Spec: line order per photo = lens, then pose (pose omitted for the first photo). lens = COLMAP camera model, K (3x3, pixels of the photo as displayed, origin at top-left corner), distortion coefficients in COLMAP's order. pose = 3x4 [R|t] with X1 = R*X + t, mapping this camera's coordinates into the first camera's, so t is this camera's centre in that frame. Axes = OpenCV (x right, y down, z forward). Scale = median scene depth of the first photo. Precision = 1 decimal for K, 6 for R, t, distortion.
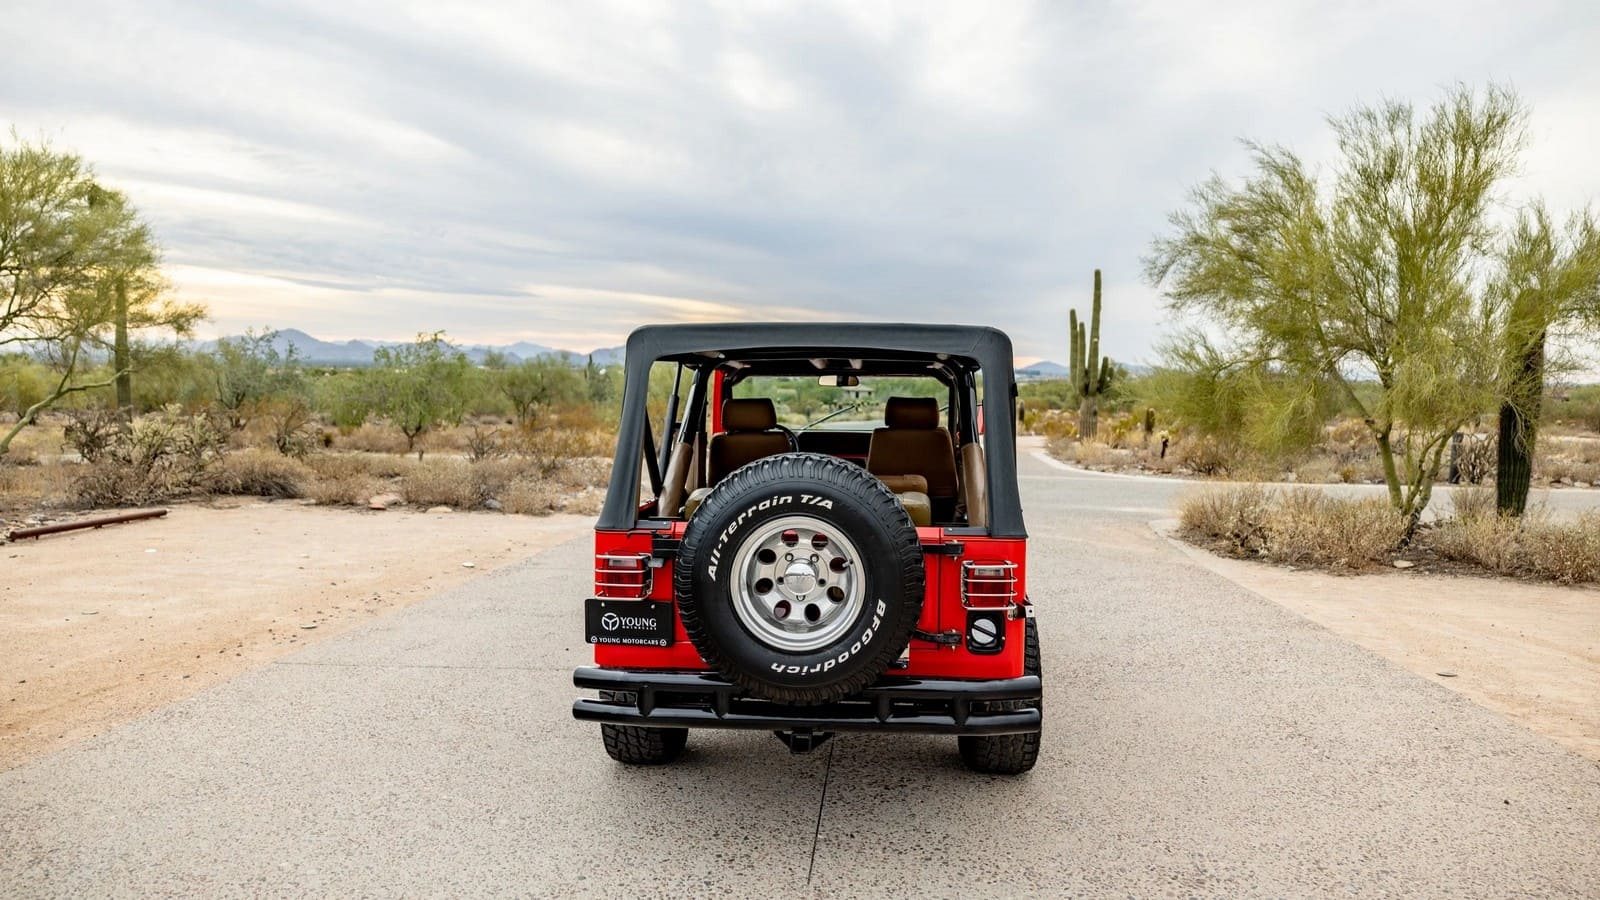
lens RADIAL K [[1074.8, 0, 810.4], [0, 1074.8, 448.4], [0, 0, 1]] dist [0.008297, 0.001780]
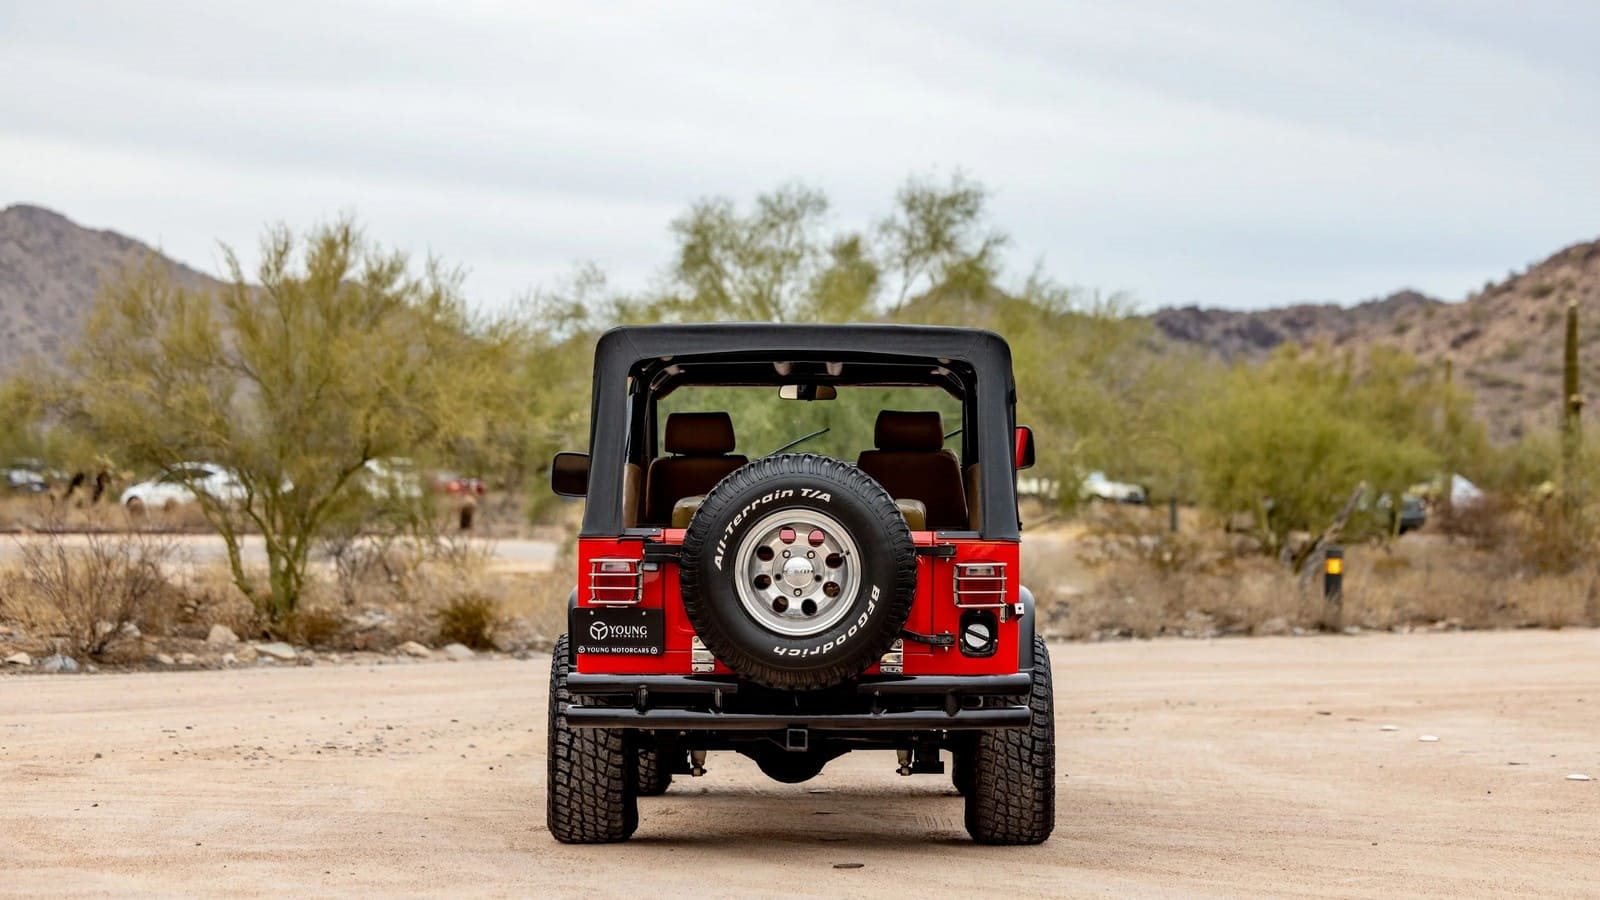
lens RADIAL K [[3975.3, 0, 800.5], [0, 3975.3, 450.4], [0, 0, 1]] dist [0.116772, 0.000000]
pose [[0.998298, -0.001256, 0.058299, -0.214318], [0.004686, 0.998262, -0.058740, 0.211590], [-0.058124, 0.058913, 0.996570, -2.637751]]
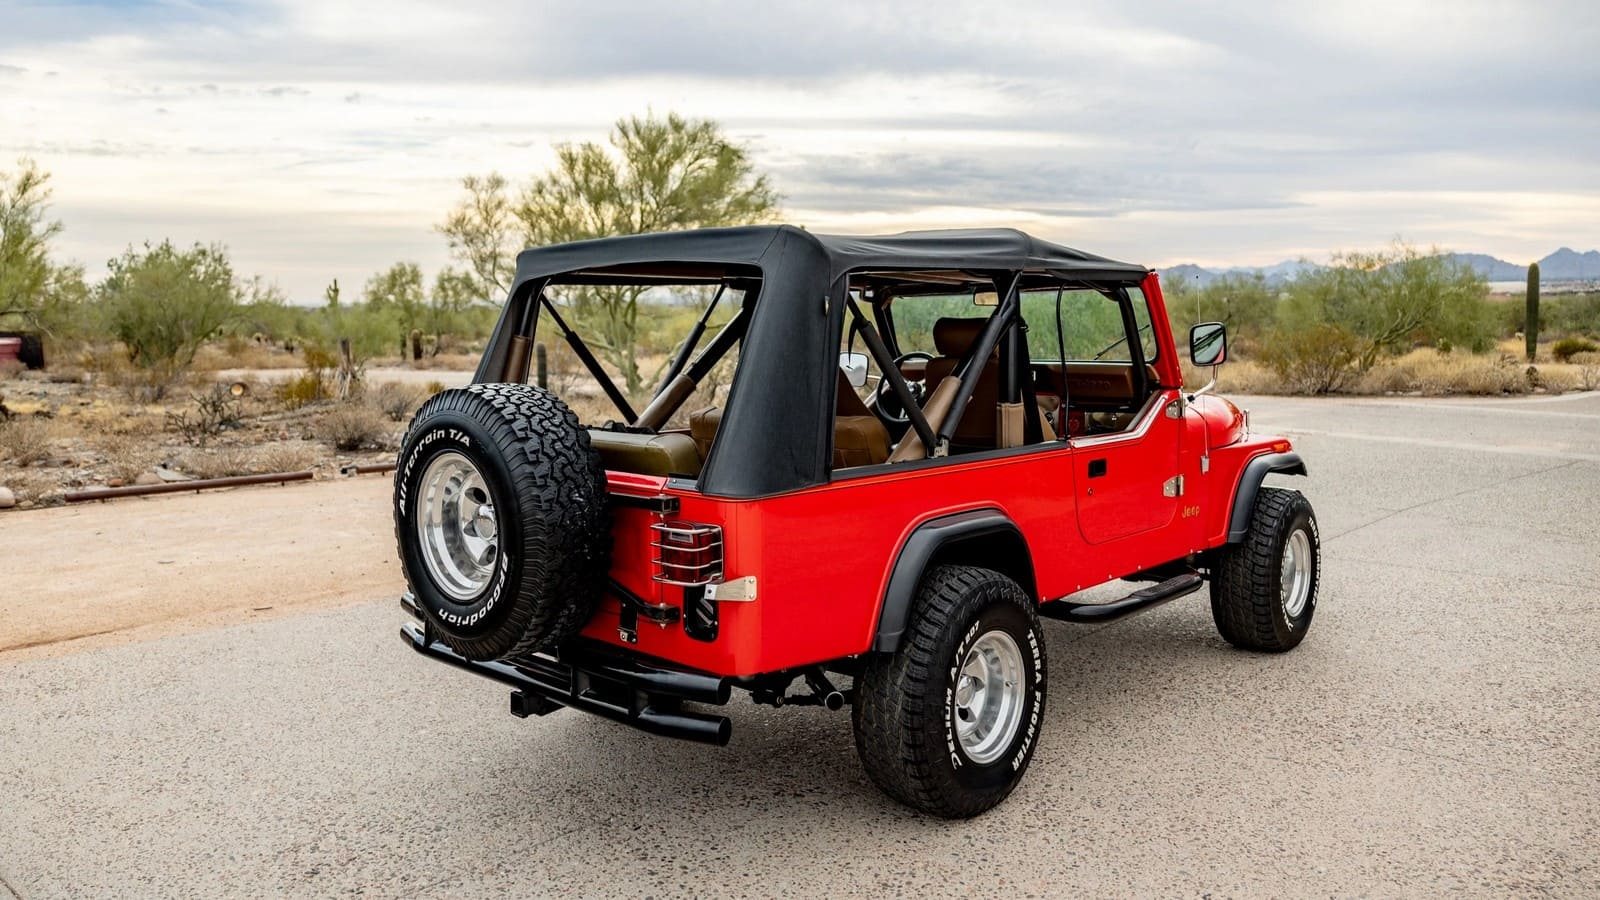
lens RADIAL K [[1171.3, 0, 752.5], [0, 1171.3, 428.3], [0, 0, 1]] dist [0.010187, -0.000208]
pose [[0.772809, 0.035157, -0.633664, 0.722569], [-0.011037, 0.999058, 0.041970, -0.001680], [0.634543, -0.025441, 0.772469, 0.349846]]
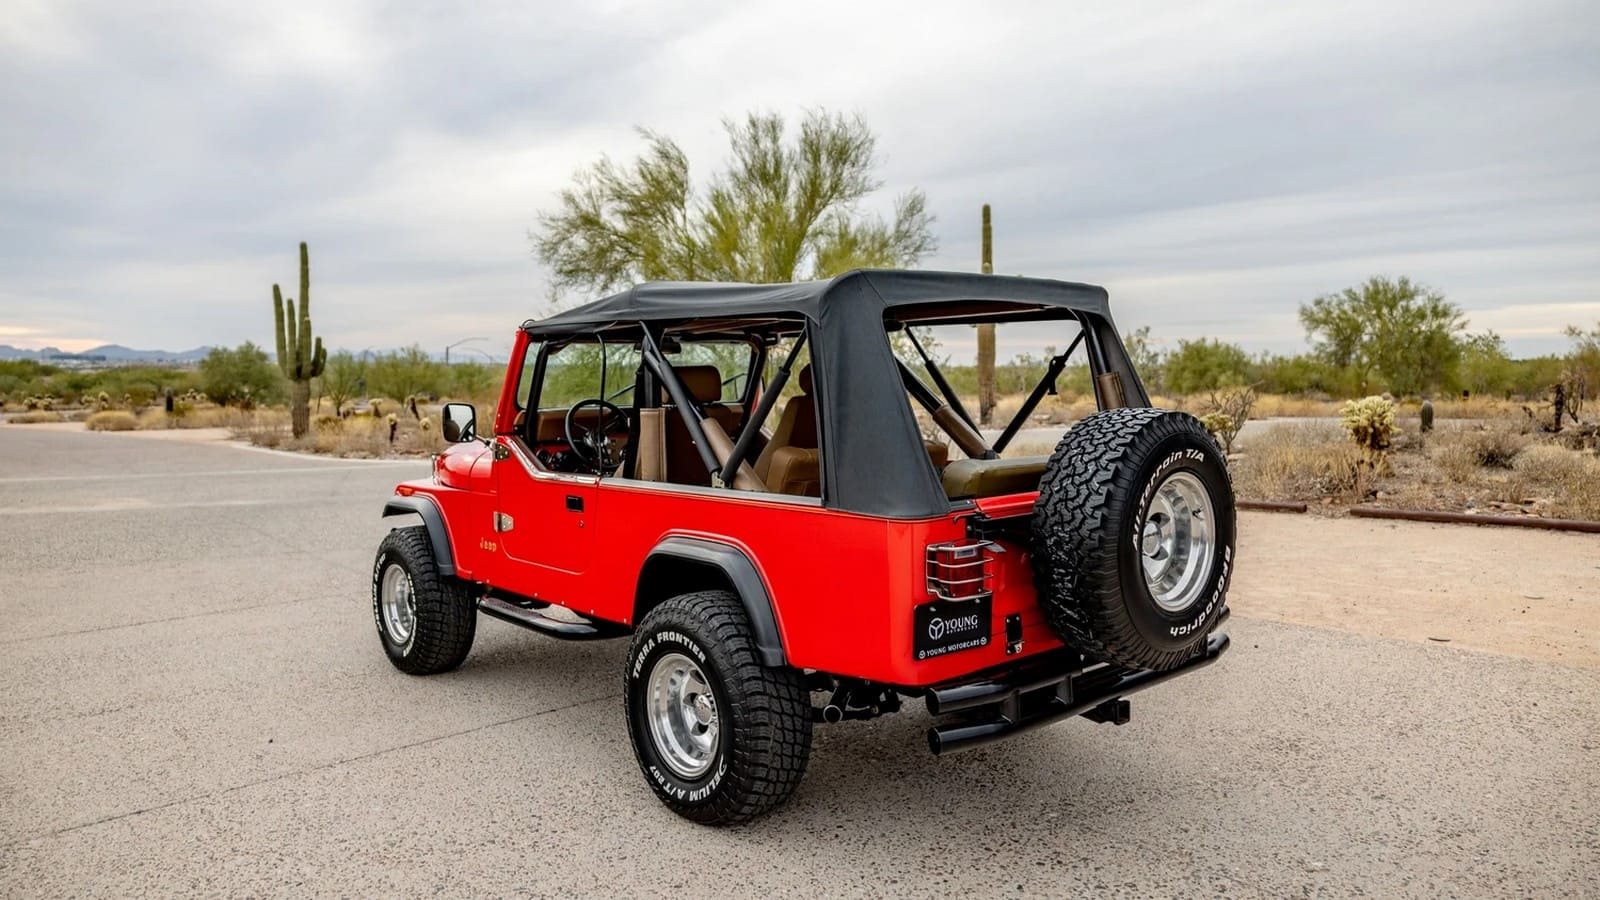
lens RADIAL K [[1070.4, 0, 787.0], [0, 1070.4, 442.5], [0, 0, 1]] dist [-0.000228, -0.002136]
pose [[0.712243, -0.064393, 0.698973, -0.830245], [0.057697, 0.997784, 0.033128, -0.013954], [-0.699558, 0.016733, 0.714380, 0.496740]]
